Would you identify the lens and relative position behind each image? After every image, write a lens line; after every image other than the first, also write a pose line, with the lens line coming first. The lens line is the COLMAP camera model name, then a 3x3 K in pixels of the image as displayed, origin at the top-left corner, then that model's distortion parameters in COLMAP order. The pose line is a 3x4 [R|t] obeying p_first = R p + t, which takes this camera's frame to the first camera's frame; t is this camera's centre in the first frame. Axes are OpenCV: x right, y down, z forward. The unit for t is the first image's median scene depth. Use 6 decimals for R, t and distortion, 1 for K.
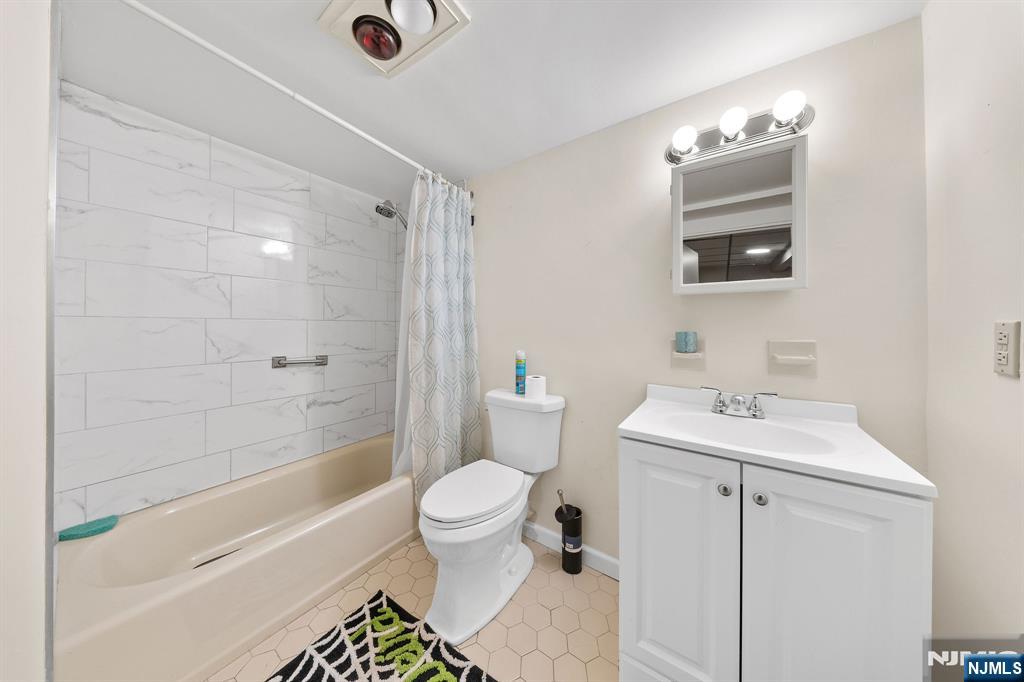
lens RADIAL K [[306.3, 0, 510.7], [0, 306.3, 324.9], [0, 0, 1]] dist [0.000371, -0.000504]
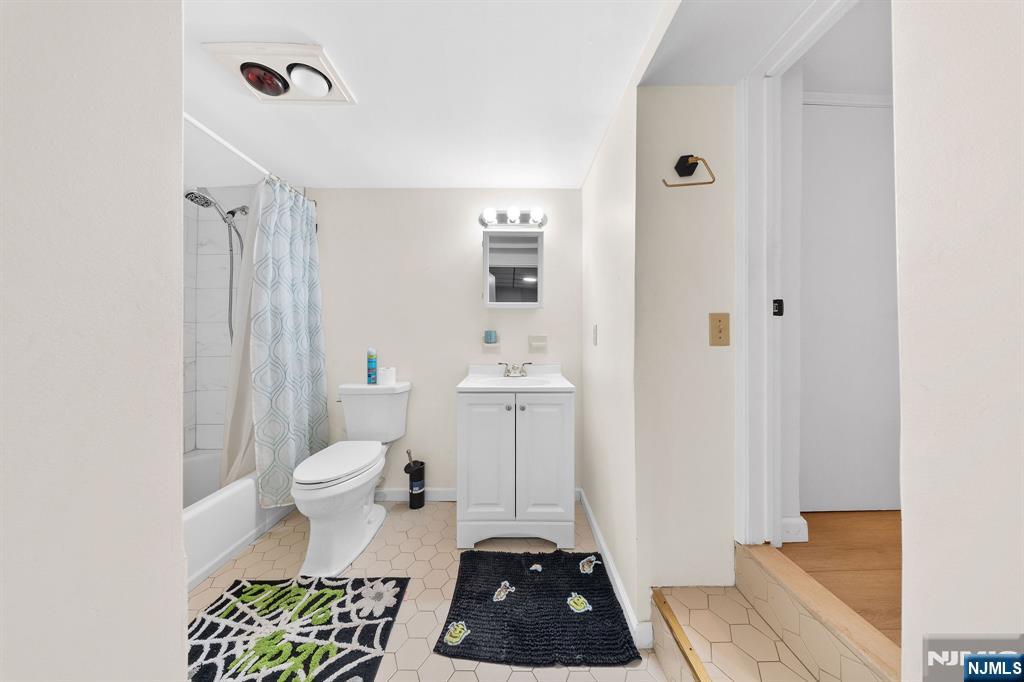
lens RADIAL K [[306.3, 0, 507.4], [0, 306.3, 337.0], [0, 0, 1]] dist [0.000371, -0.000504]
pose [[0.829649, -0.010689, 0.558183, -0.223490], [-0.001555, 0.999769, 0.021455, 0.017204], [-0.558283, -0.018668, 0.829440, -0.343874]]
